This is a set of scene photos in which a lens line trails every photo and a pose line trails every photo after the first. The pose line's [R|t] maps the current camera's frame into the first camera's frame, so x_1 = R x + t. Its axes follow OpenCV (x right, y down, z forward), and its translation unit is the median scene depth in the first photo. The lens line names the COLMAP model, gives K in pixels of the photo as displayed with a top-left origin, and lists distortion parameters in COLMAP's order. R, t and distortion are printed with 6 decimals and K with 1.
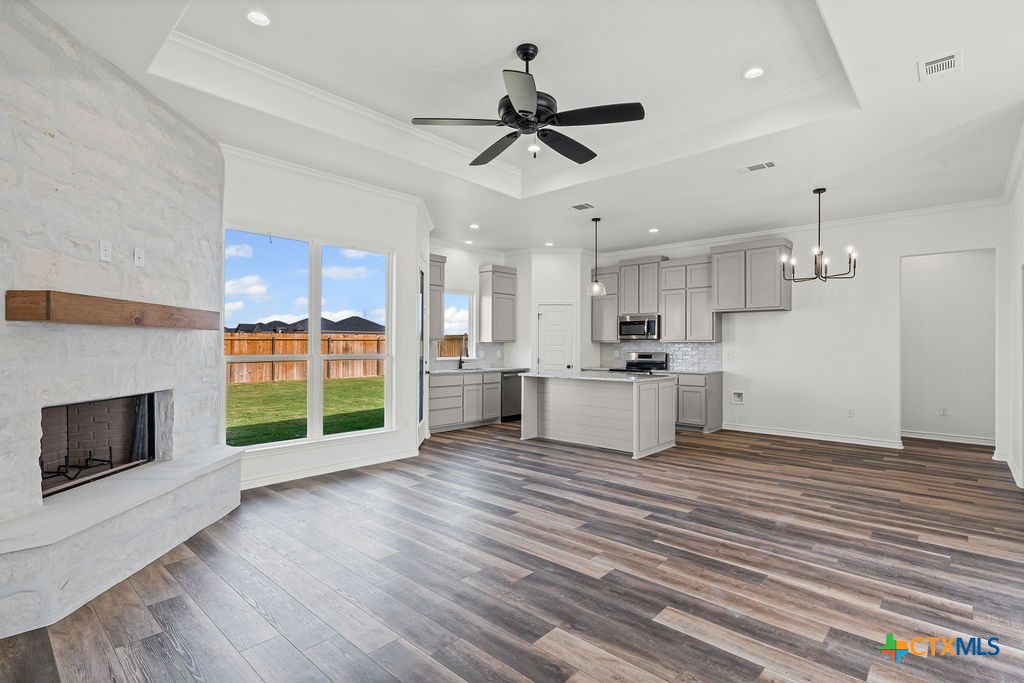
lens RADIAL K [[493.5, 0, 511.1], [0, 493.5, 347.4], [0, 0, 1]] dist [-0.000701, -0.000905]
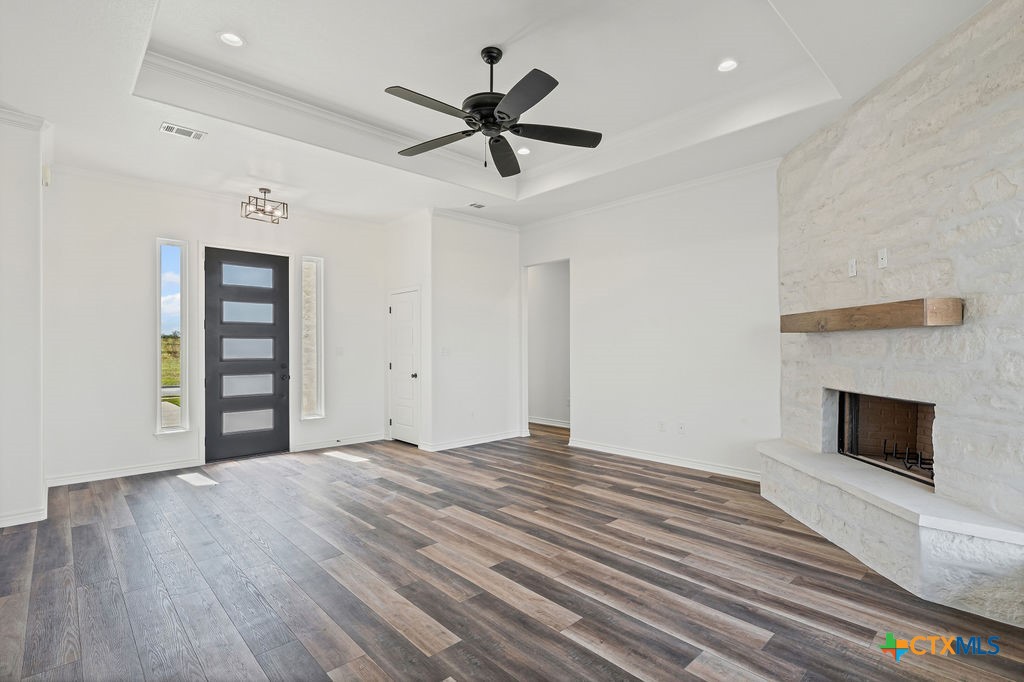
lens RADIAL K [[476.7, 0, 525.2], [0, 476.7, 347.6], [0, 0, 1]] dist [-0.004185, -0.000620]
pose [[-0.998663, -0.002342, 0.051636, -0.038389], [-0.001955, 0.999970, 0.007556, -0.003943], [-0.051652, 0.007445, -0.998637, 0.870423]]
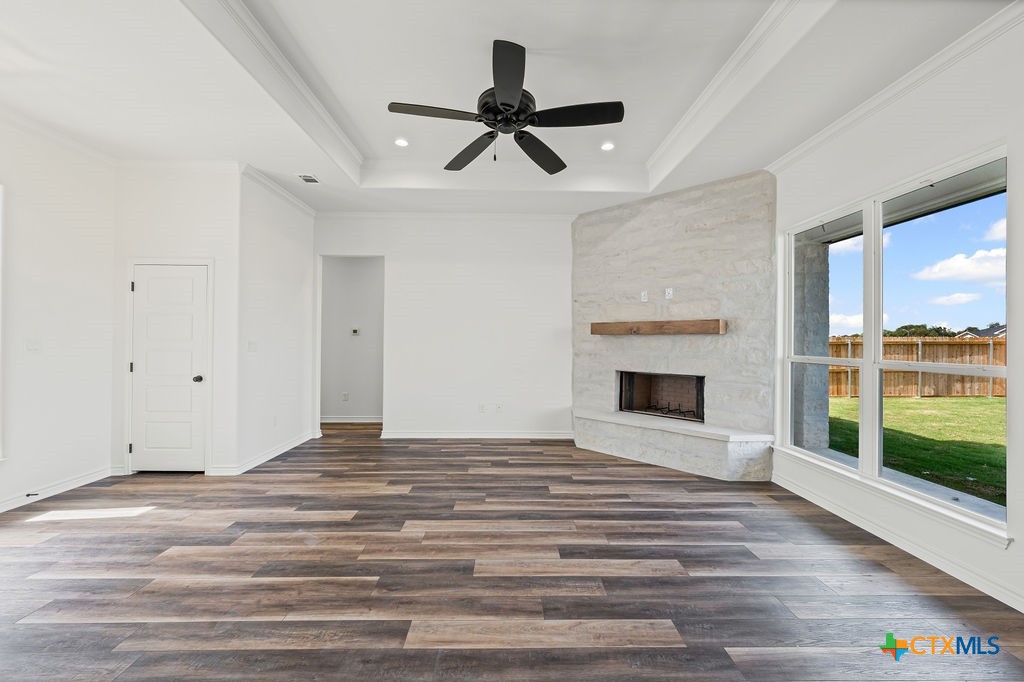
lens RADIAL K [[394.9, 0, 510.3], [0, 394.9, 341.8], [0, 0, 1]] dist [-0.005540, -0.000261]
pose [[-0.721602, -0.012158, -0.692201, 0.255869], [-0.015351, 0.999881, -0.001560, -0.002128], [0.692137, 0.009500, -0.721703, 0.702231]]
